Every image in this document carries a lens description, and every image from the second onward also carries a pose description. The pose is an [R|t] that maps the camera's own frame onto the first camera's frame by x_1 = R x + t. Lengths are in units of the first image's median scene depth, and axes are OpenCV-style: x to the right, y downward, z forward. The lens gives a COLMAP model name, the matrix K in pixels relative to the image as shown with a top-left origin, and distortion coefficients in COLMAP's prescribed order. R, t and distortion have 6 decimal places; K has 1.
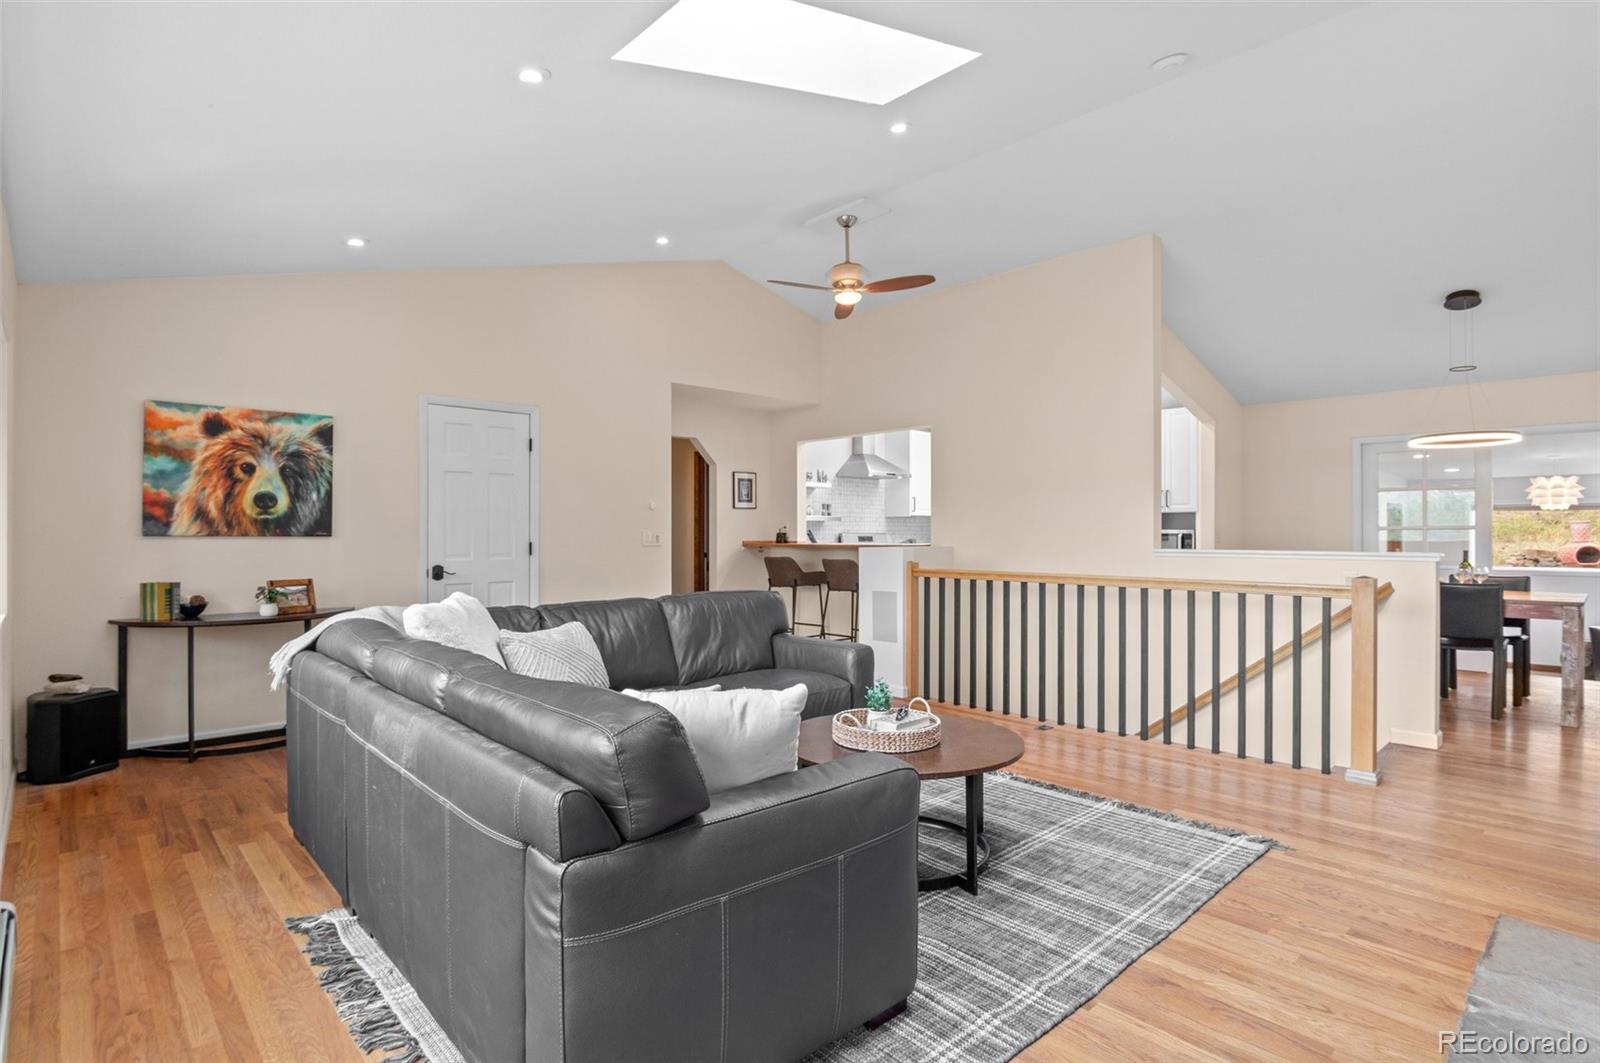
lens RADIAL K [[803.7, 0, 796.3], [0, 803.7, 529.0], [0, 0, 1]] dist [-0.017541, 0.000324]
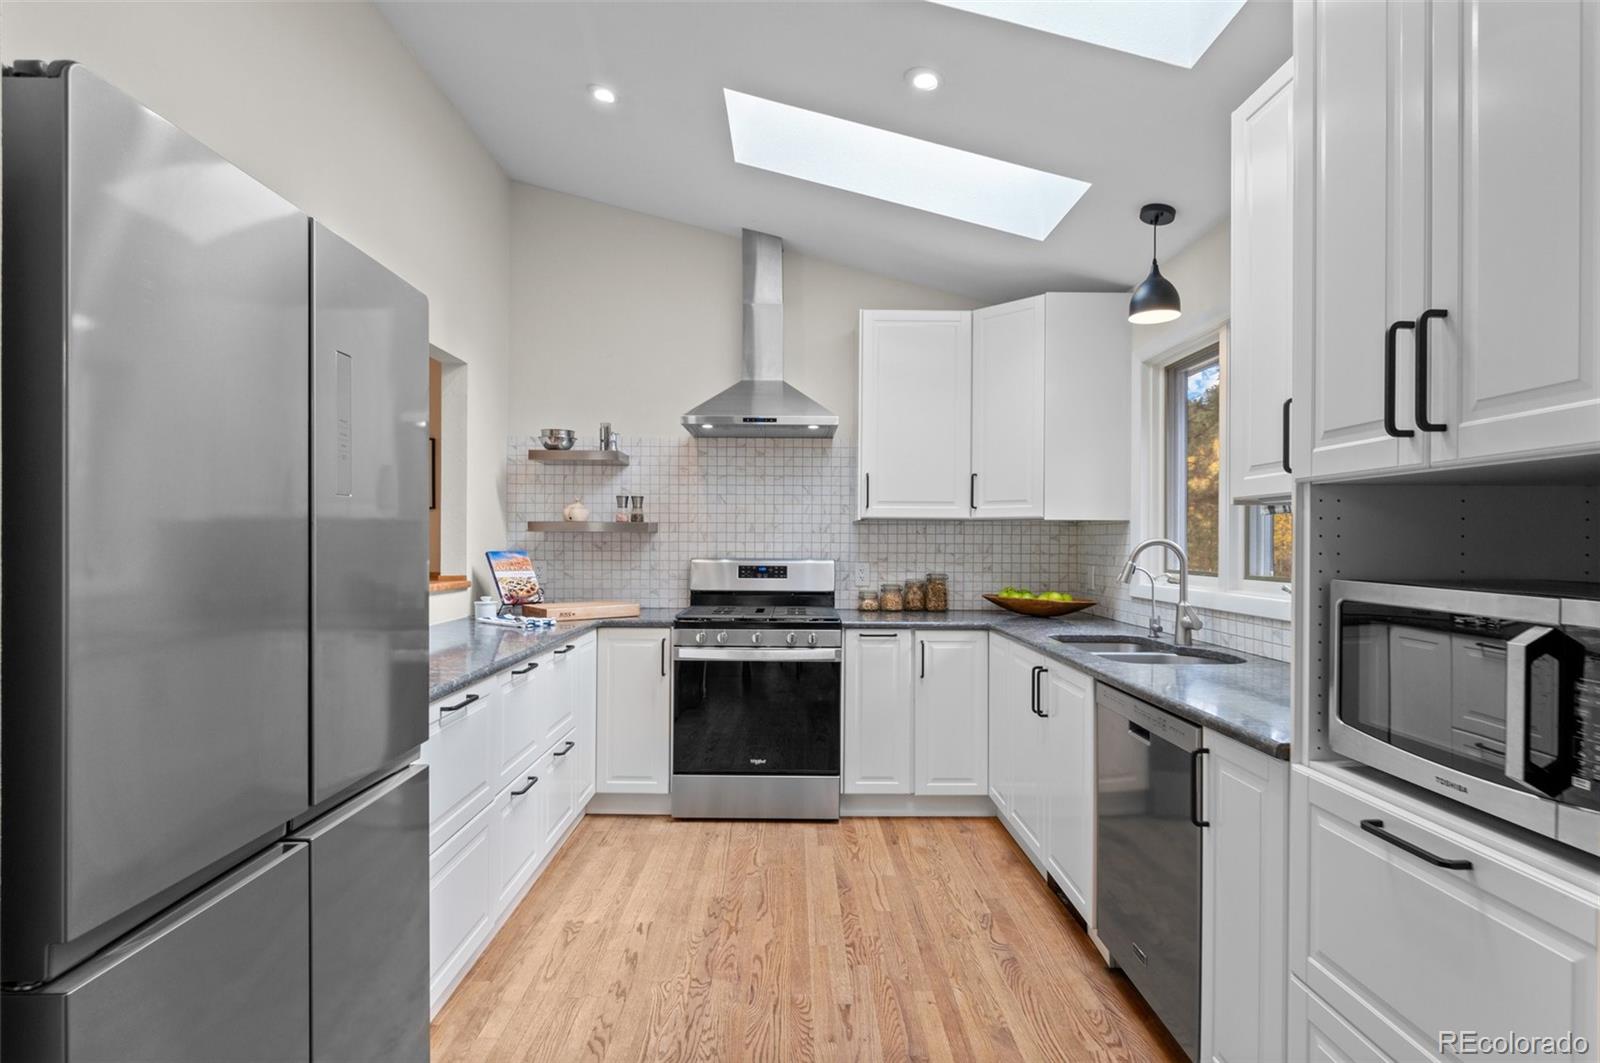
lens RADIAL K [[803.7, 0, 789.2], [0, 803.7, 543.3], [0, 0, 1]] dist [-0.017541, 0.000324]
pose [[0.727729, 0.007669, -0.685822, 0.826593], [-0.003717, 0.999967, 0.007237, -0.013991], [0.685855, -0.002718, 0.727733, 1.412716]]
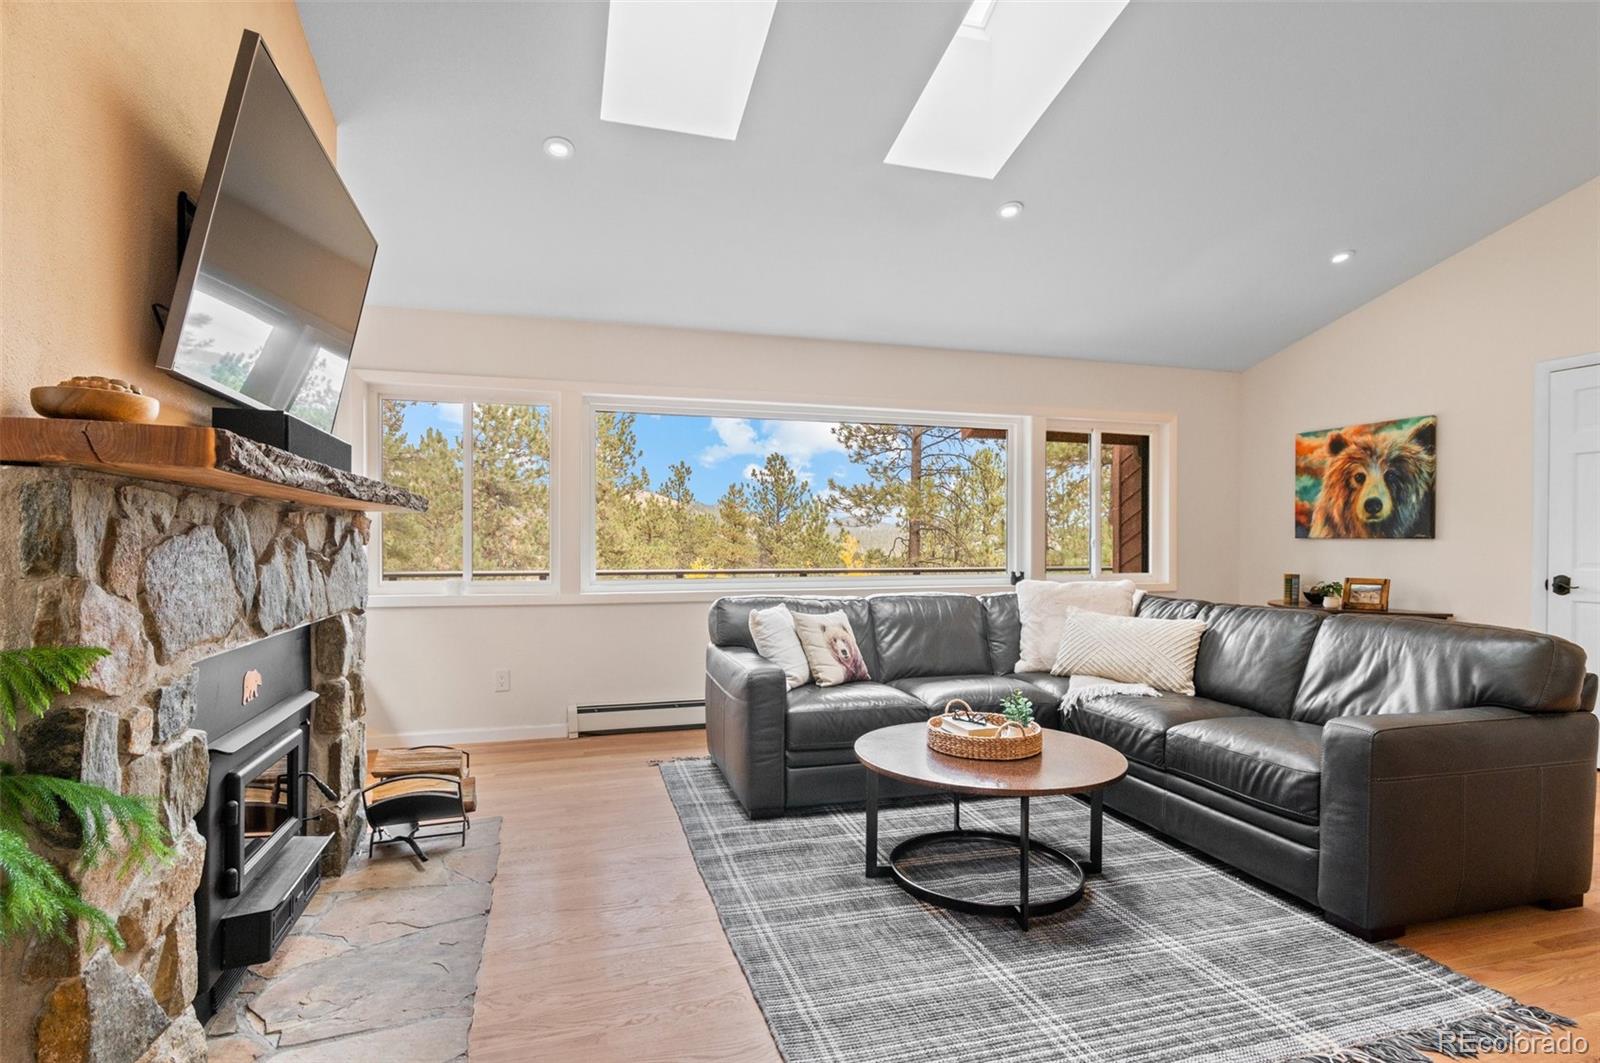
lens RADIAL K [[803.7, 0, 786.7], [0, 803.7, 546.8], [0, 0, 1]] dist [-0.017541, 0.000324]
pose [[-0.451342, 0.005391, -0.892335, 0.673471], [0.001339, 0.999985, 0.005365, 0.013815], [0.892350, 0.001226, -0.451342, 0.775994]]
